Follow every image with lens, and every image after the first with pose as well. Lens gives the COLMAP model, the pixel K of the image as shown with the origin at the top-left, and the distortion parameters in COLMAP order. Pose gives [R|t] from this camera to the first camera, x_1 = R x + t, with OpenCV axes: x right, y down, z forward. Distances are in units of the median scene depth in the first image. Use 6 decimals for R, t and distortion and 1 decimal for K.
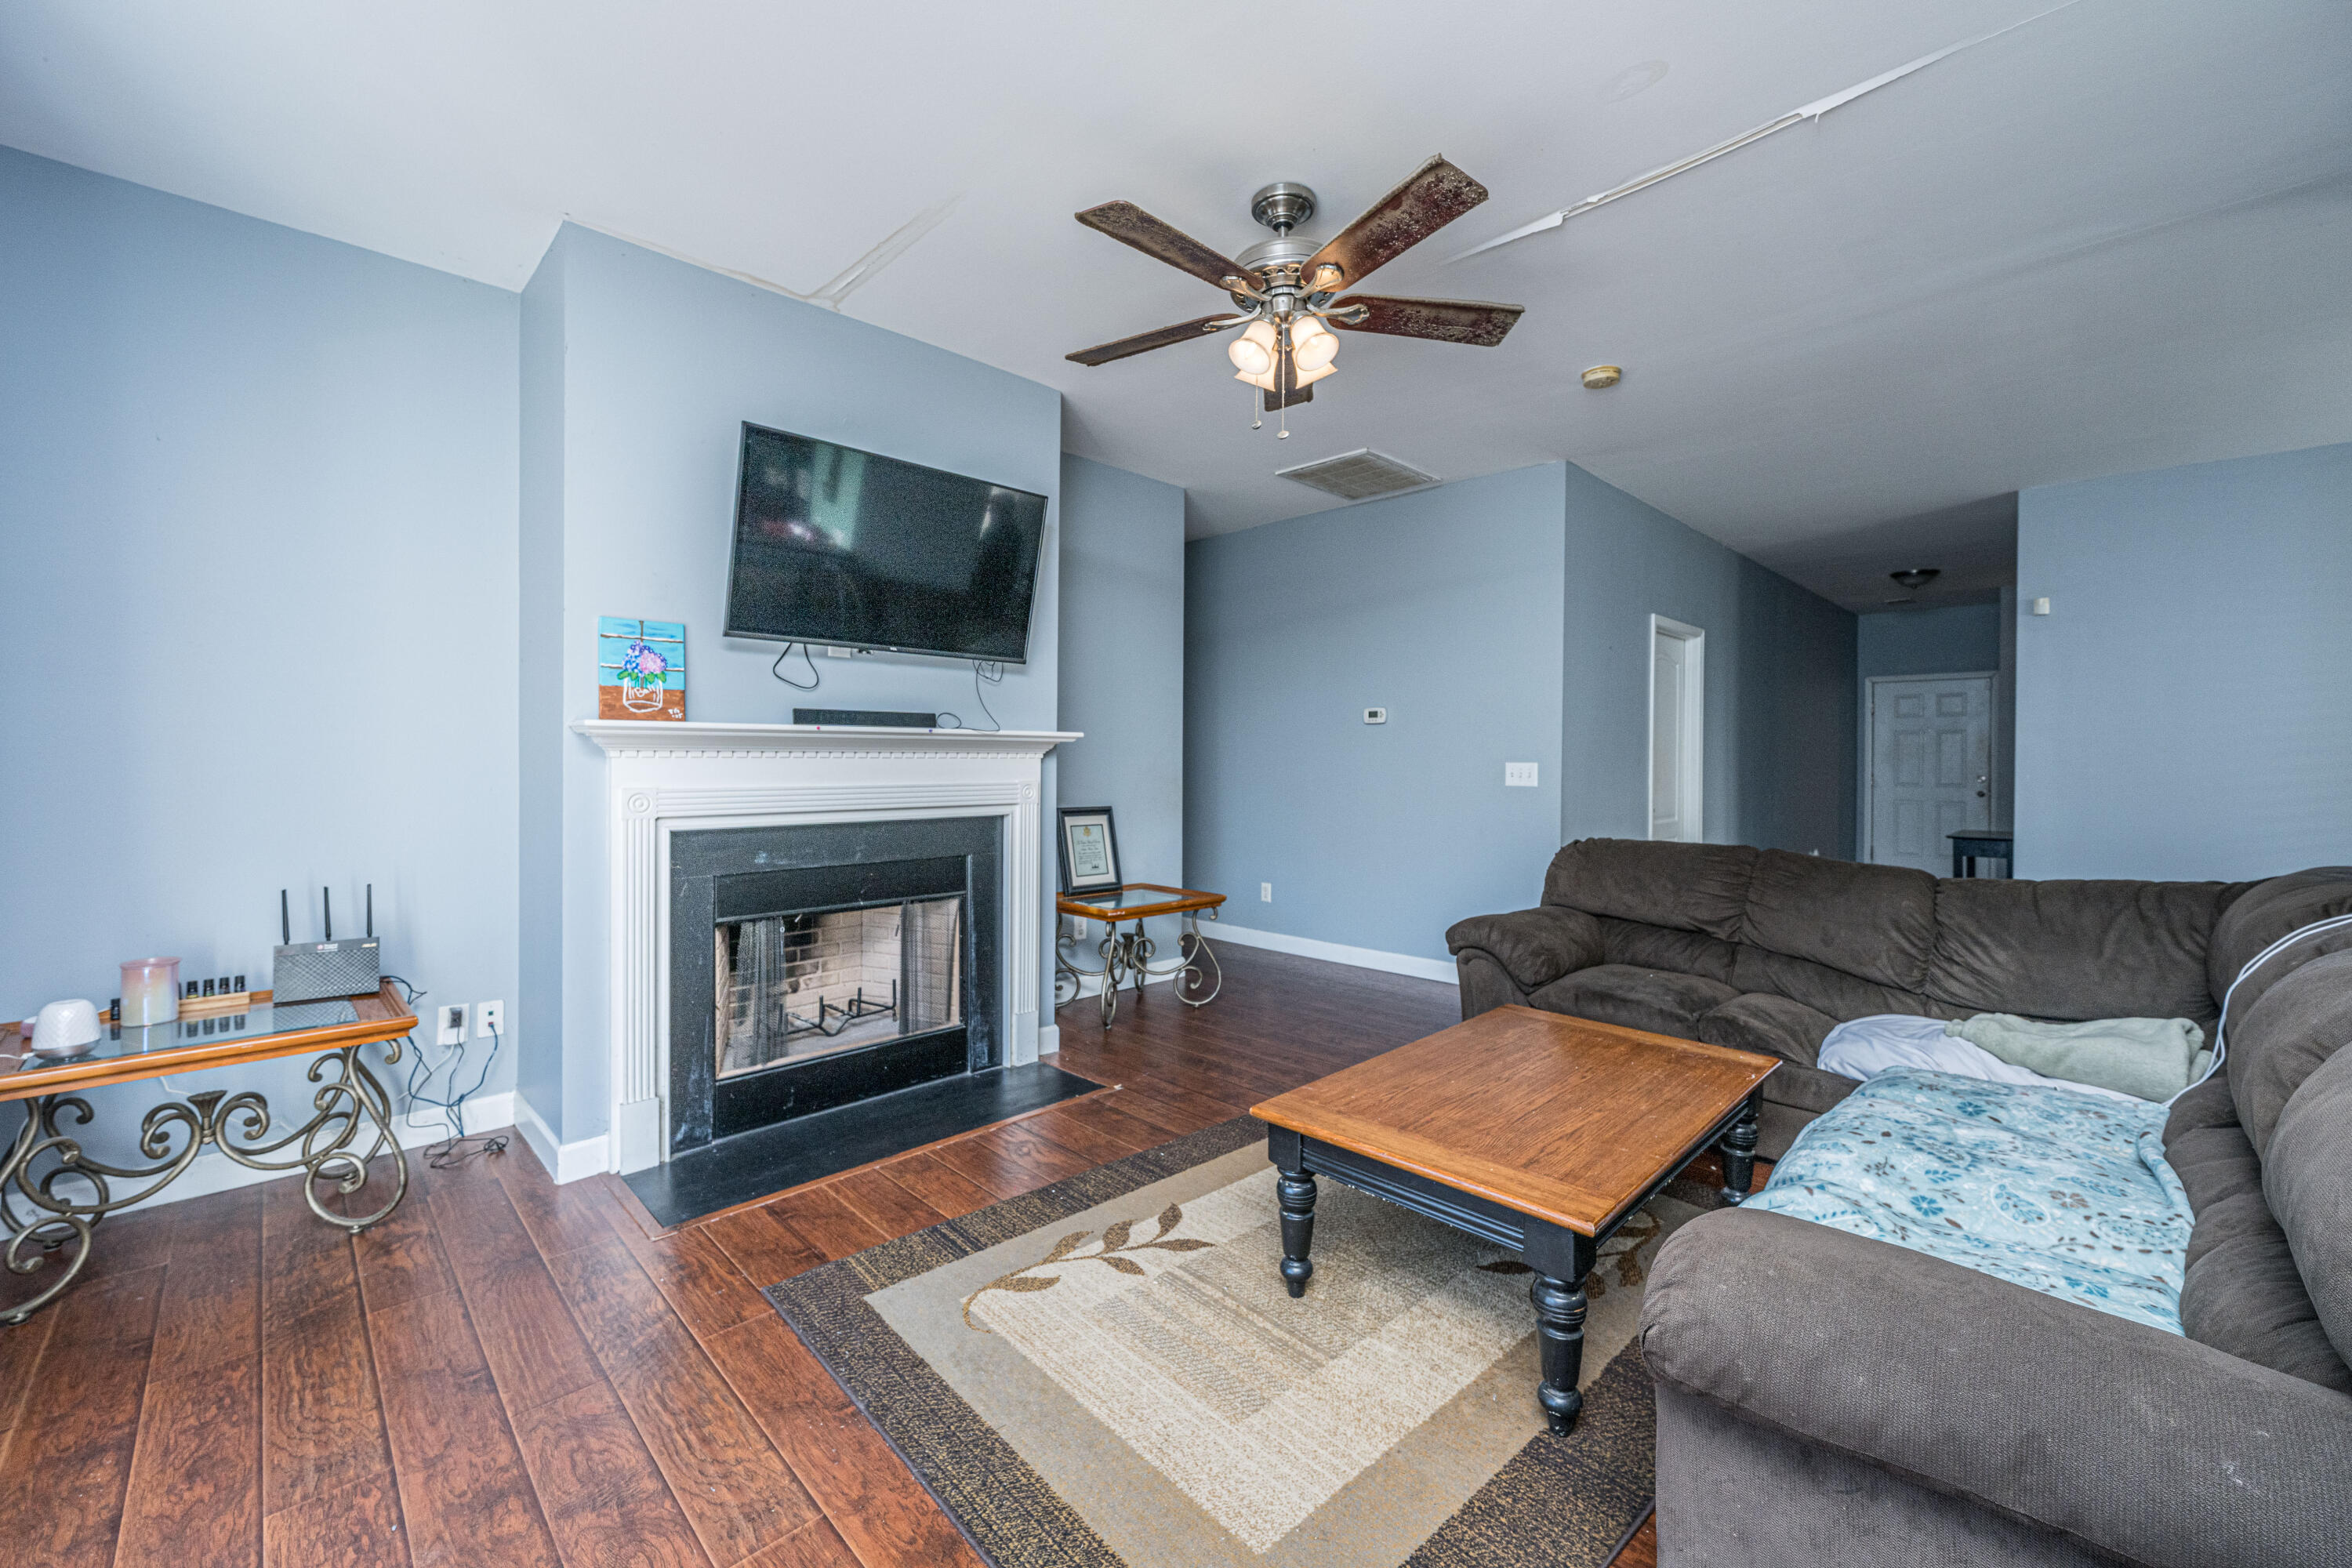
lens RADIAL K [[934.9, 0, 1179.3], [0, 934.9, 762.3], [0, 0, 1]] dist [-0.003030, 0.000030]
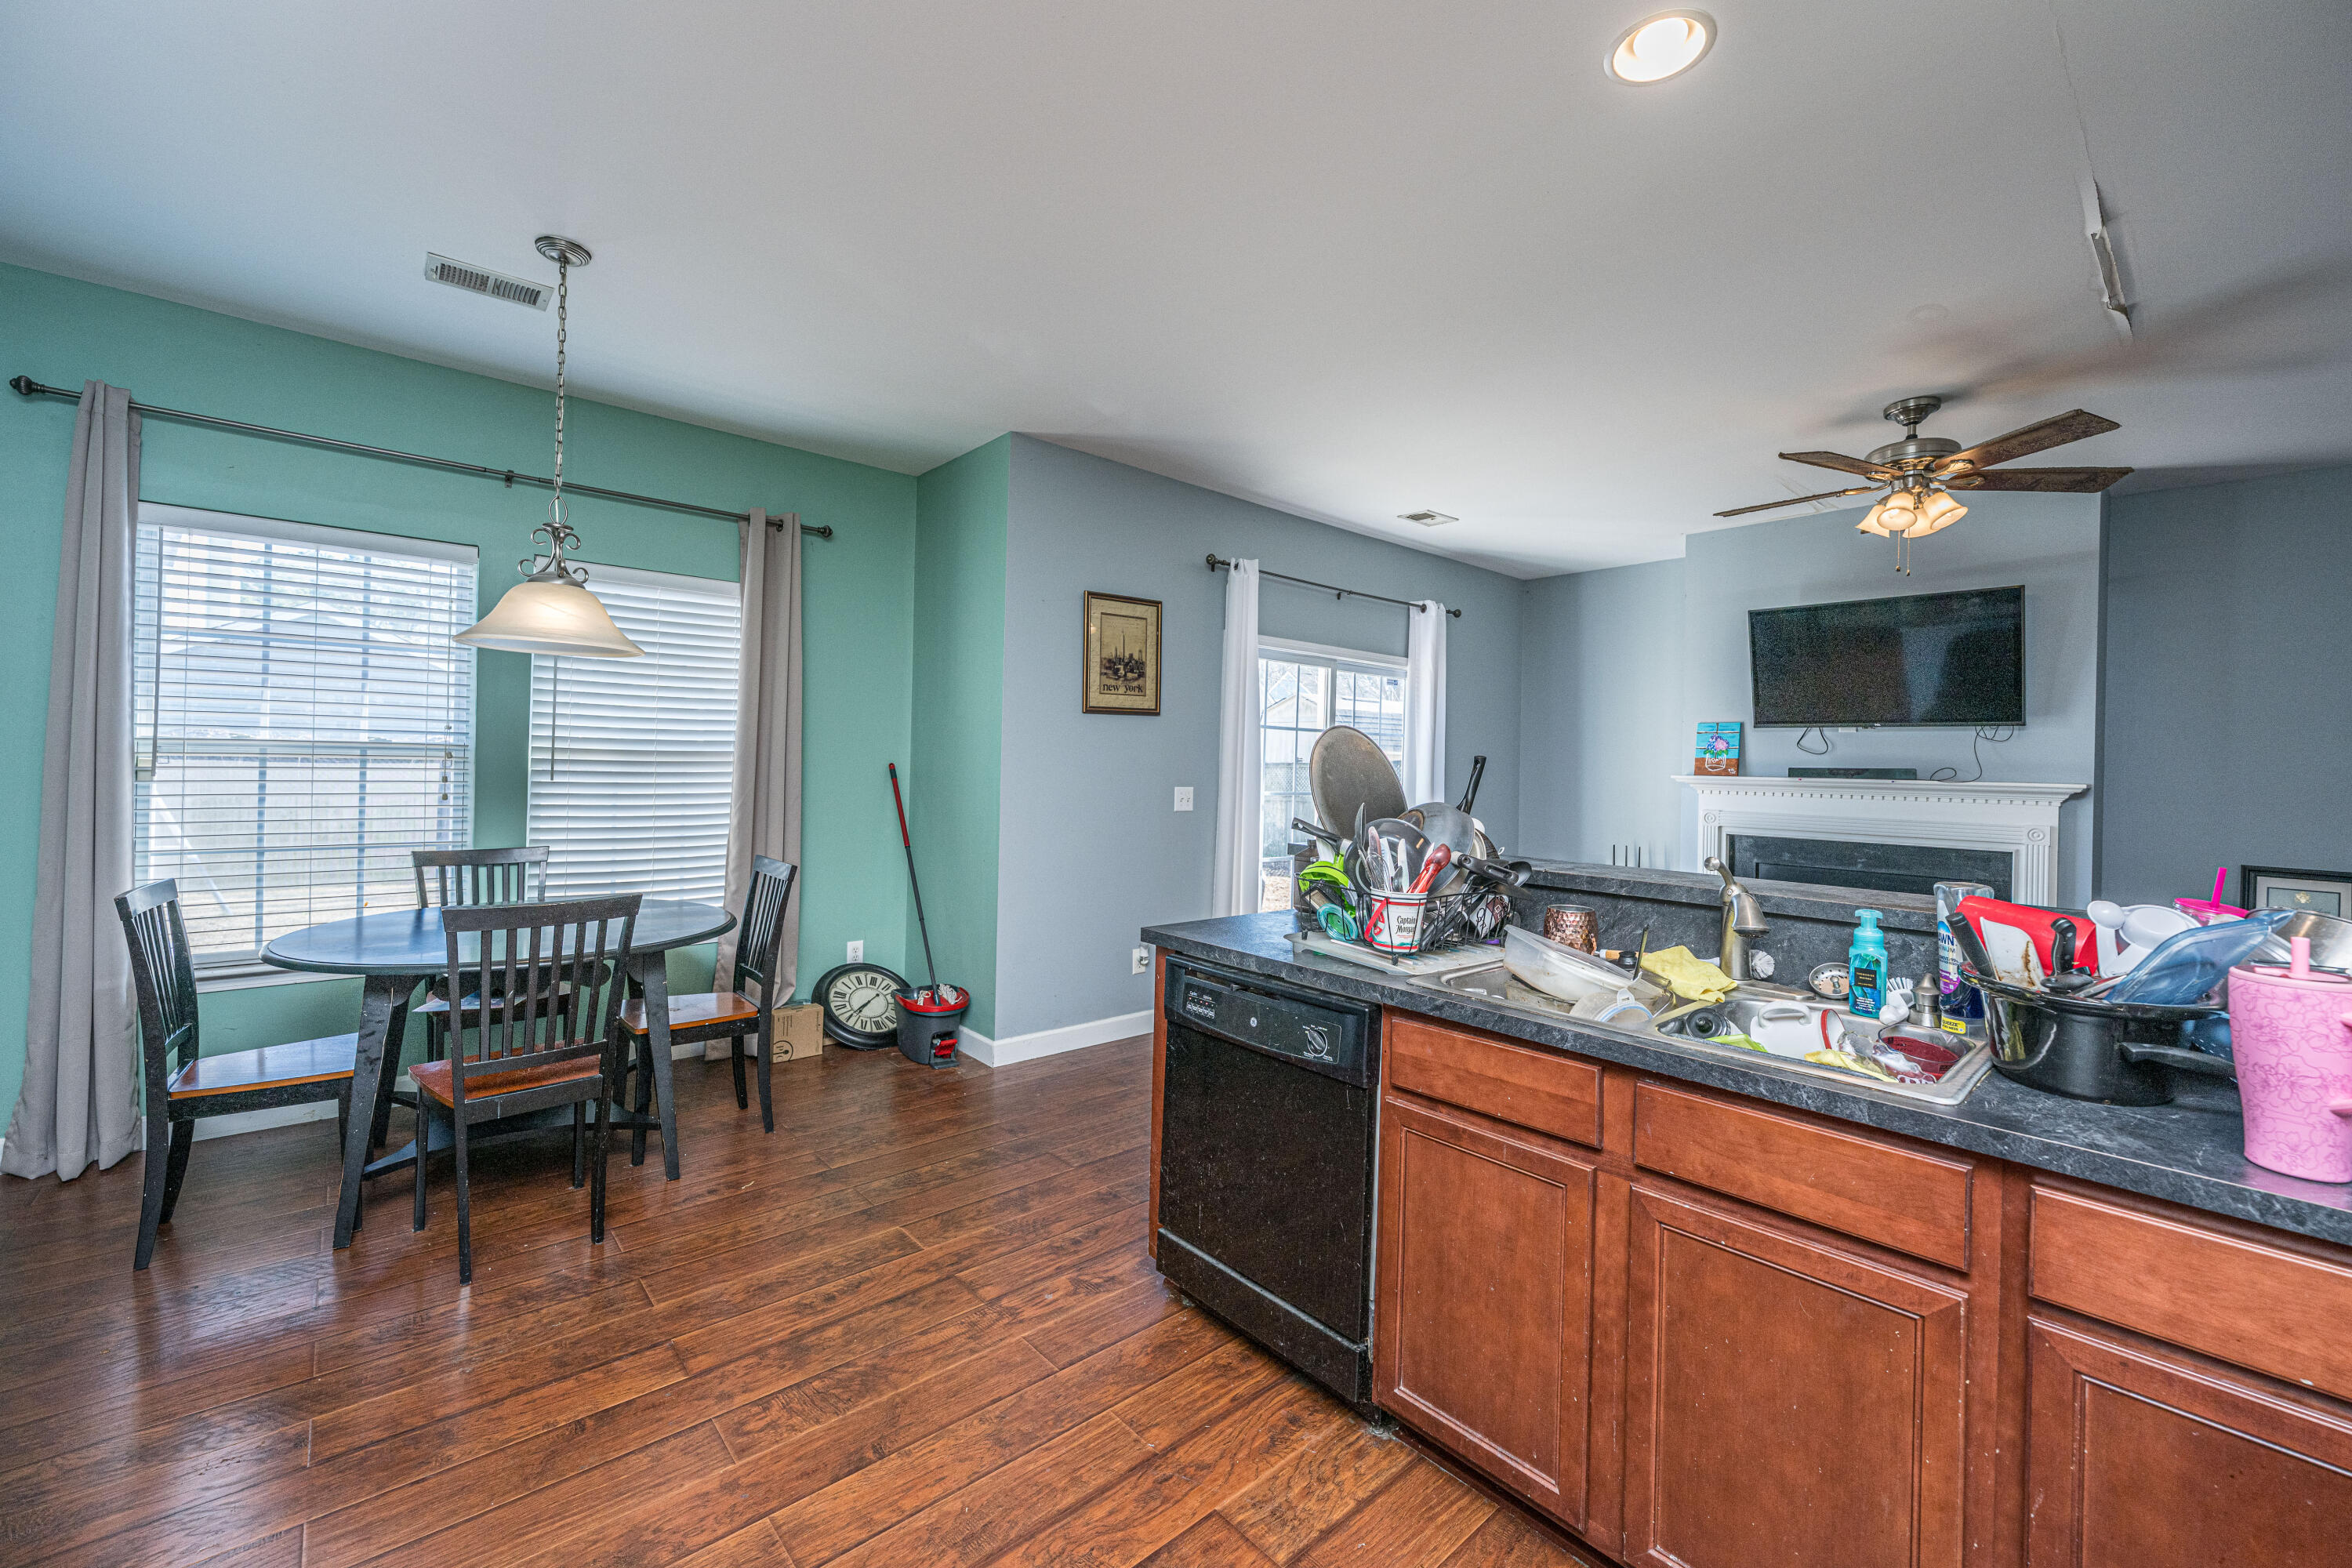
lens RADIAL K [[939.8, 0, 1183.1], [0, 939.8, 763.2], [0, 0, 1]] dist [0.000343, -0.000017]
pose [[-0.052523, -0.006816, -0.998596, 1.352038], [-0.029948, 0.999538, -0.005247, -0.025143], [0.998171, 0.029631, -0.052703, 0.005125]]
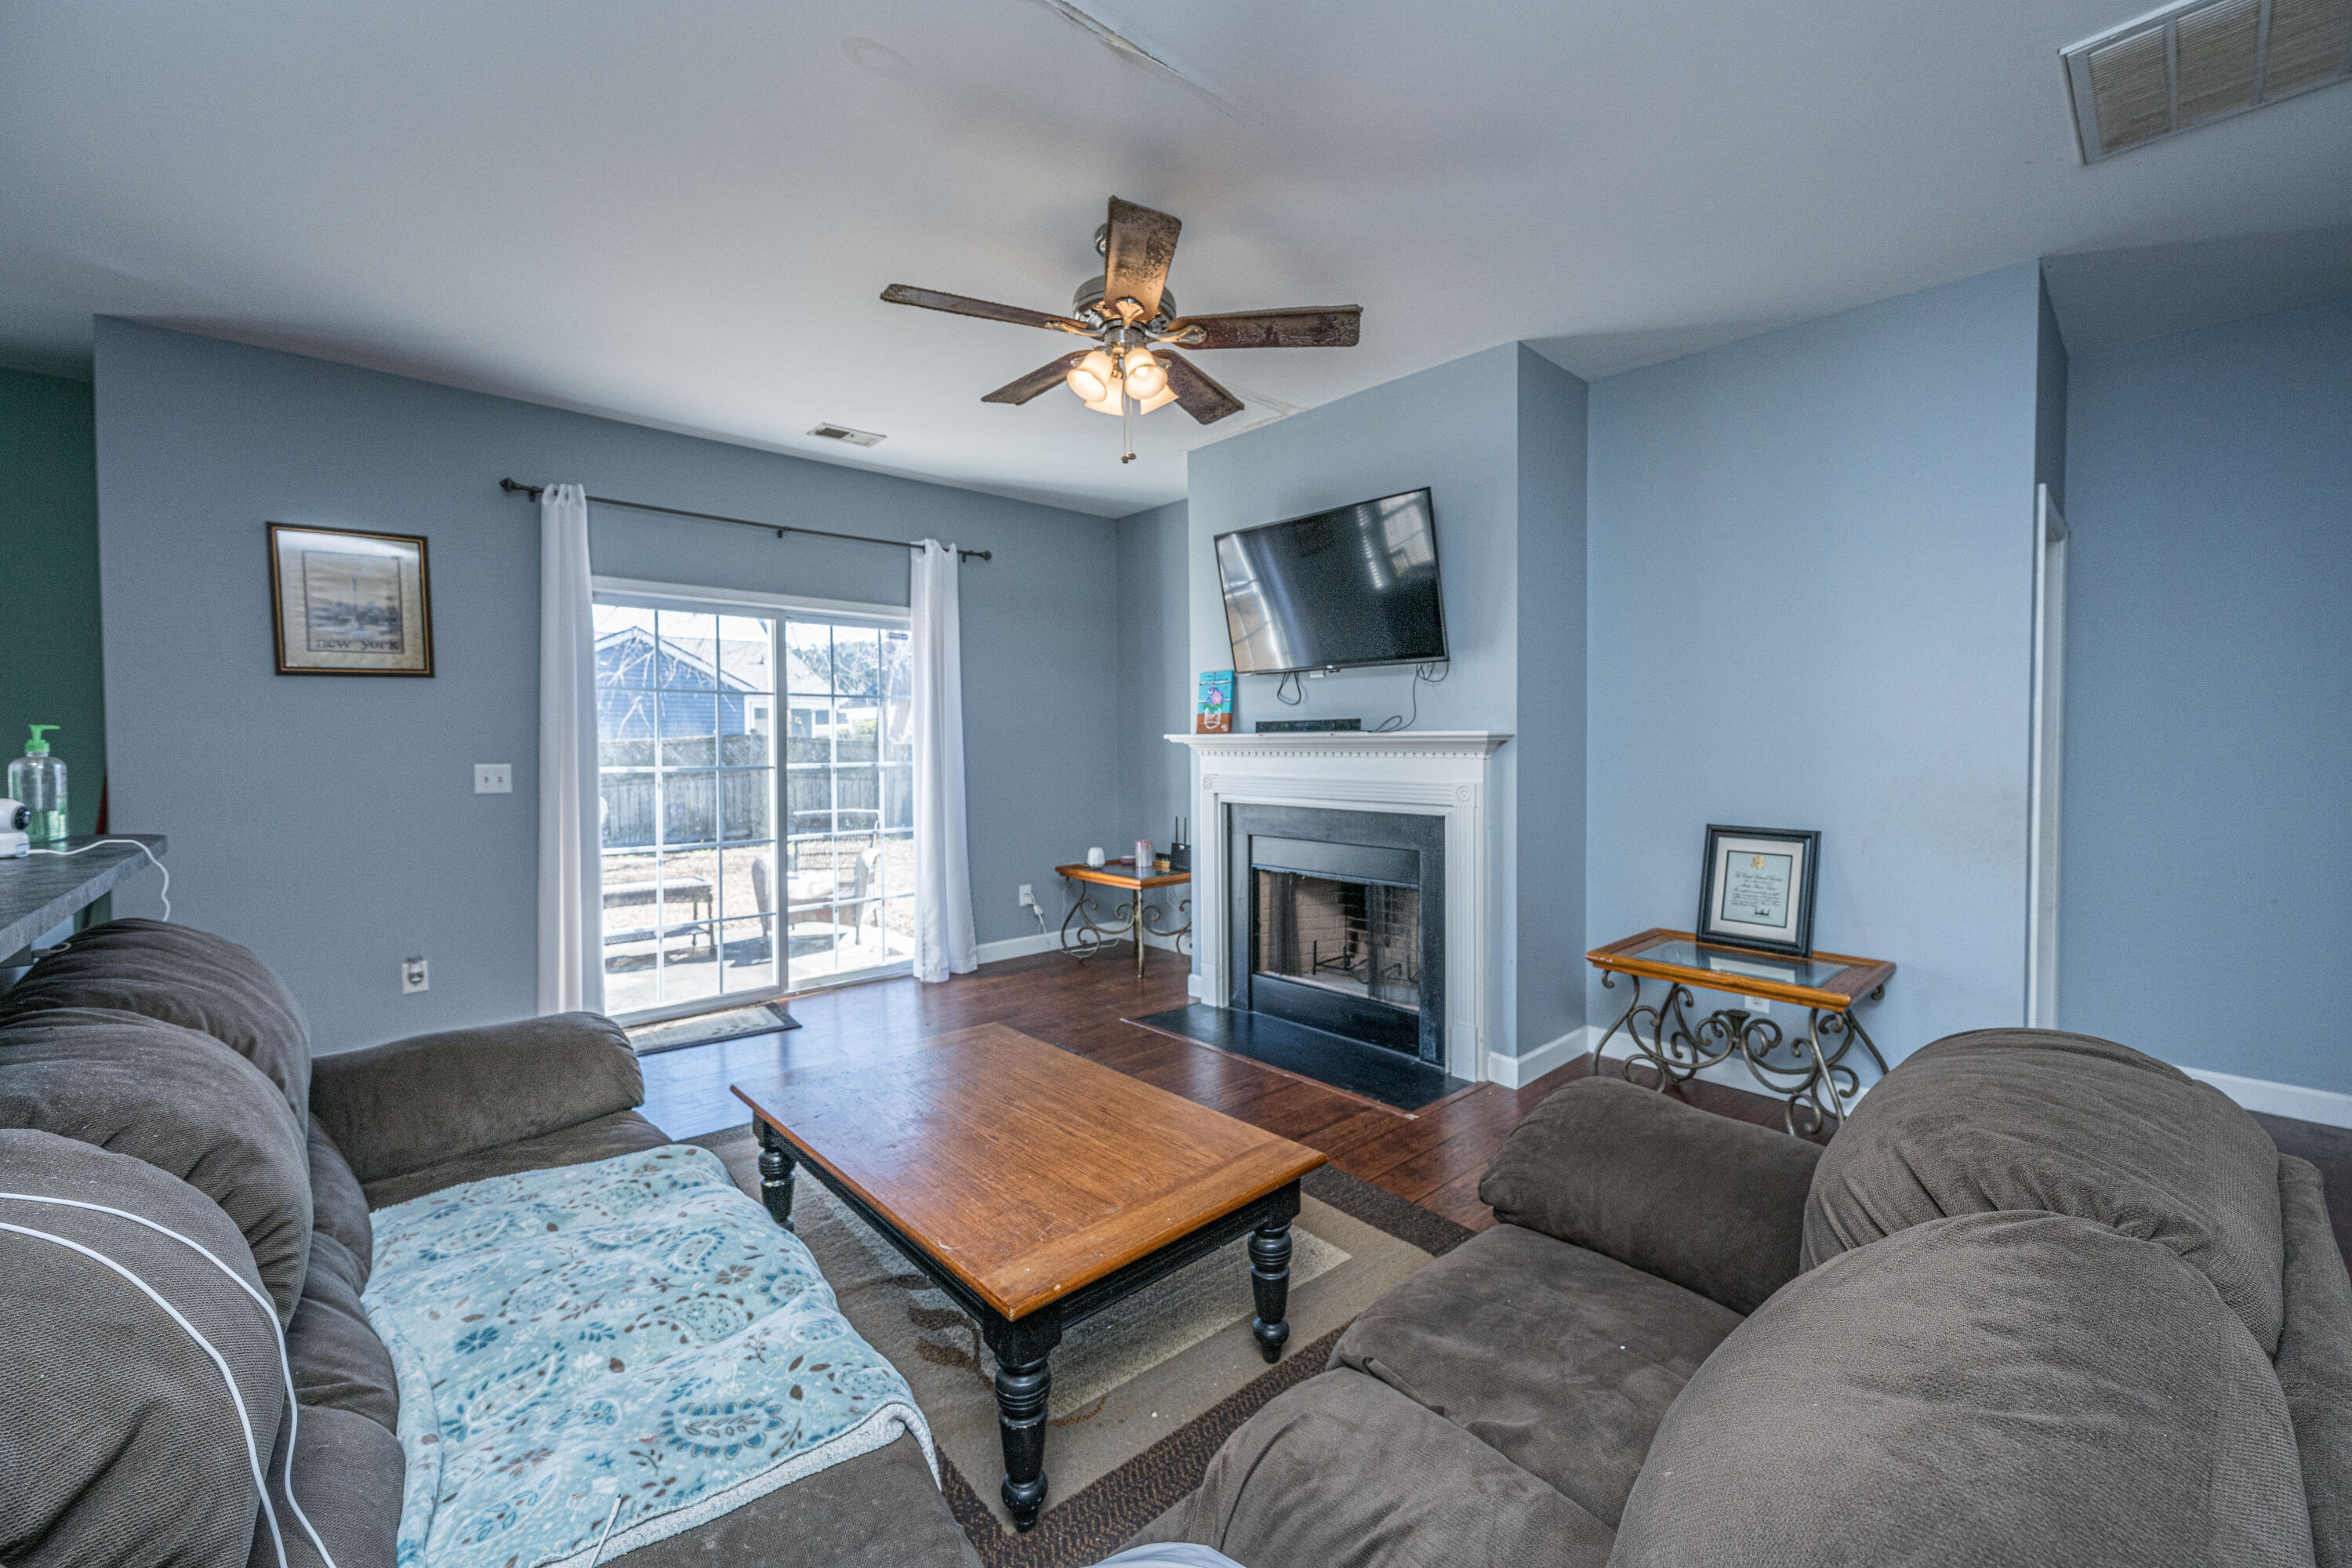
lens RADIAL K [[934.9, 0, 1179.3], [0, 934.9, 762.3], [0, 0, 1]] dist [-0.003030, 0.000030]
pose [[-0.033312, 0.017989, -0.999283, 1.020619], [-0.002991, 0.999832, 0.018098, -0.022301], [0.999441, 0.003592, -0.033253, 0.949340]]
